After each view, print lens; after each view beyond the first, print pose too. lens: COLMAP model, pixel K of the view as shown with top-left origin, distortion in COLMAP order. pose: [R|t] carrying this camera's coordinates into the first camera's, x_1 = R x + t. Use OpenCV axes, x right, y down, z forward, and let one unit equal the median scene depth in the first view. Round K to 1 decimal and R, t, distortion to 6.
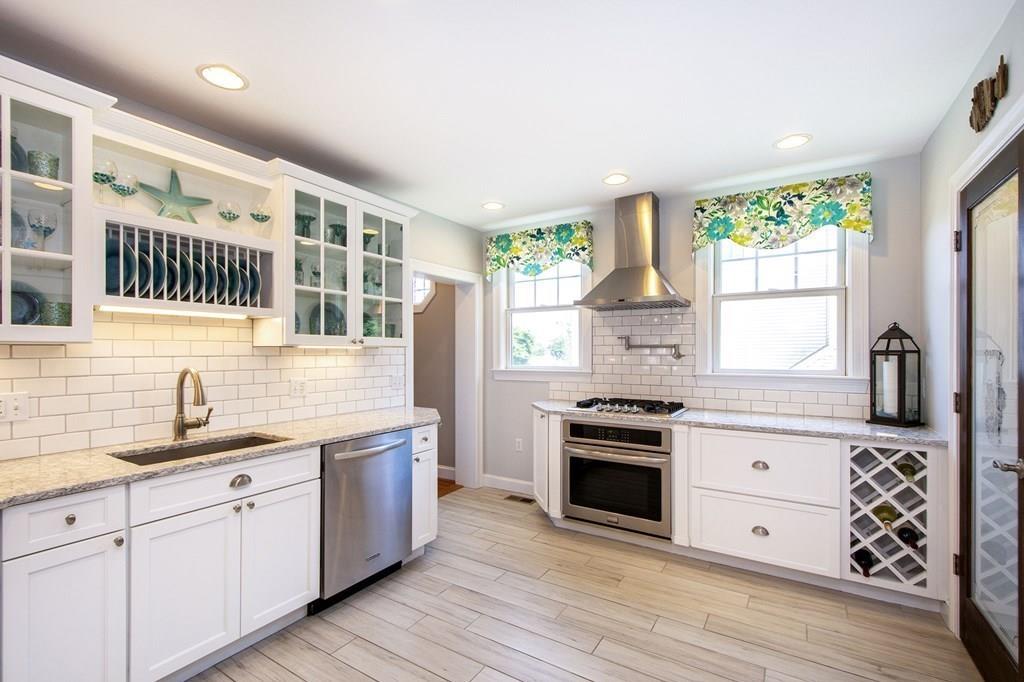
lens RADIAL K [[444.8, 0, 507.2], [0, 444.8, 353.6], [0, 0, 1]] dist [0.000753, -0.001469]
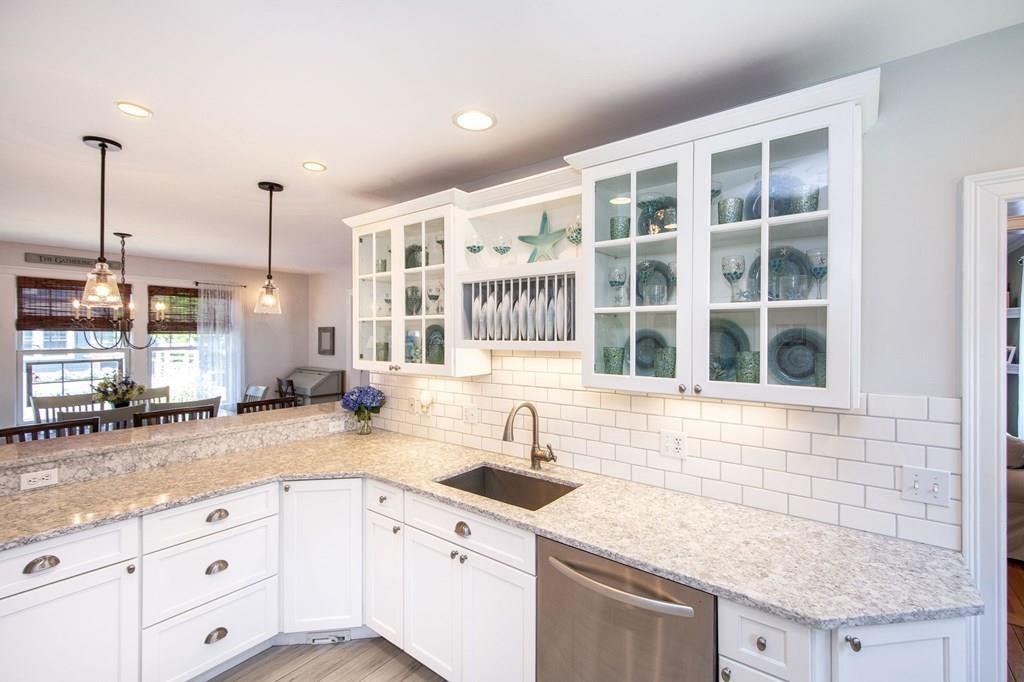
lens RADIAL K [[444.8, 0, 522.1], [0, 444.8, 336.3], [0, 0, 1]] dist [0.000753, -0.001469]
pose [[-0.077826, 0.002009, -0.996965, 0.248787], [-0.004388, 0.999988, 0.002358, -0.095269], [0.996957, 0.004558, -0.077816, 0.826826]]
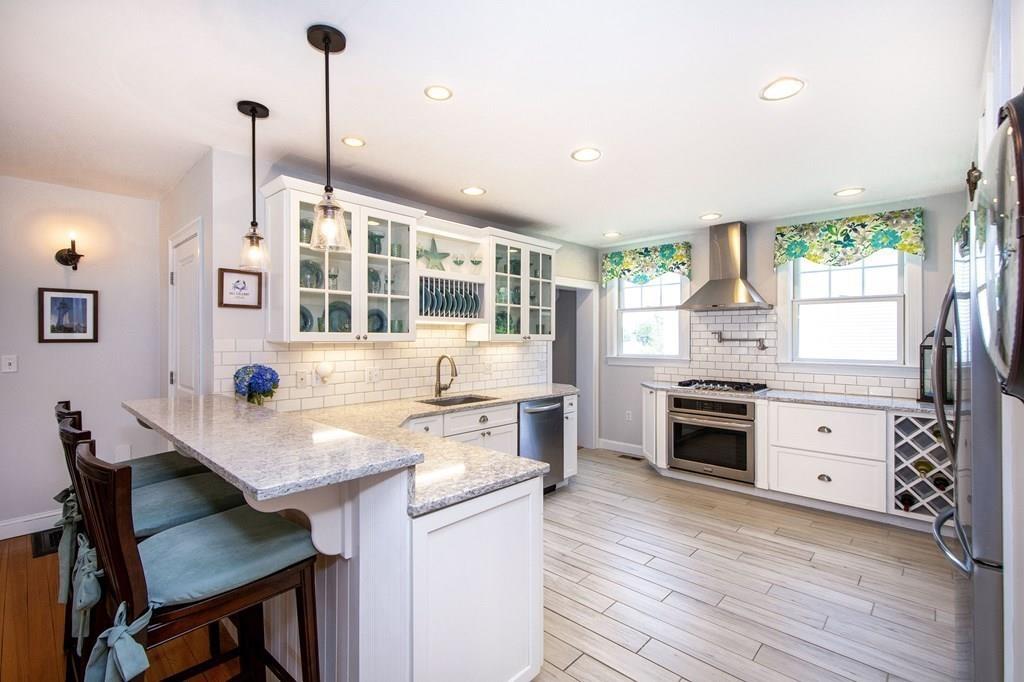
lens RADIAL K [[444.8, 0, 503.9], [0, 444.8, 337.5], [0, 0, 1]] dist [0.000753, -0.001469]
pose [[0.981746, 0.001844, -0.190186, -0.127286], [-0.002650, 0.999989, -0.003982, -0.021020], [0.190177, 0.004414, 0.981740, -0.495381]]
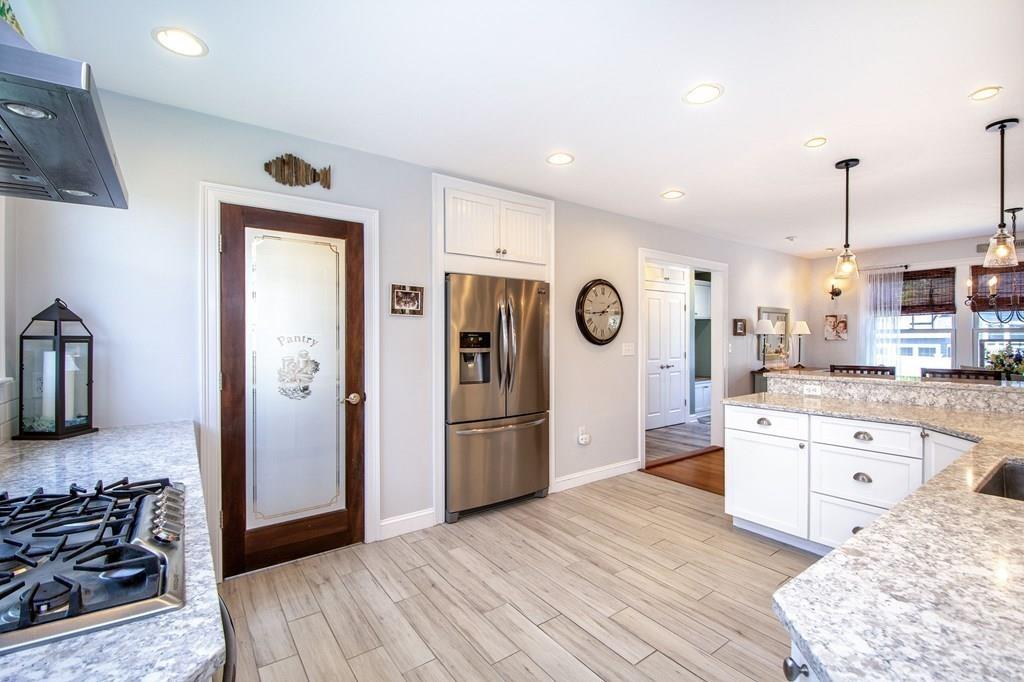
lens RADIAL K [[444.8, 0, 520.9], [0, 444.8, 339.3], [0, 0, 1]] dist [0.000753, -0.001469]
pose [[-0.933559, 0.000327, 0.358425, -0.112386], [0.003668, 0.999956, 0.008643, -0.005406], [-0.358406, 0.009384, -0.933519, 1.365479]]
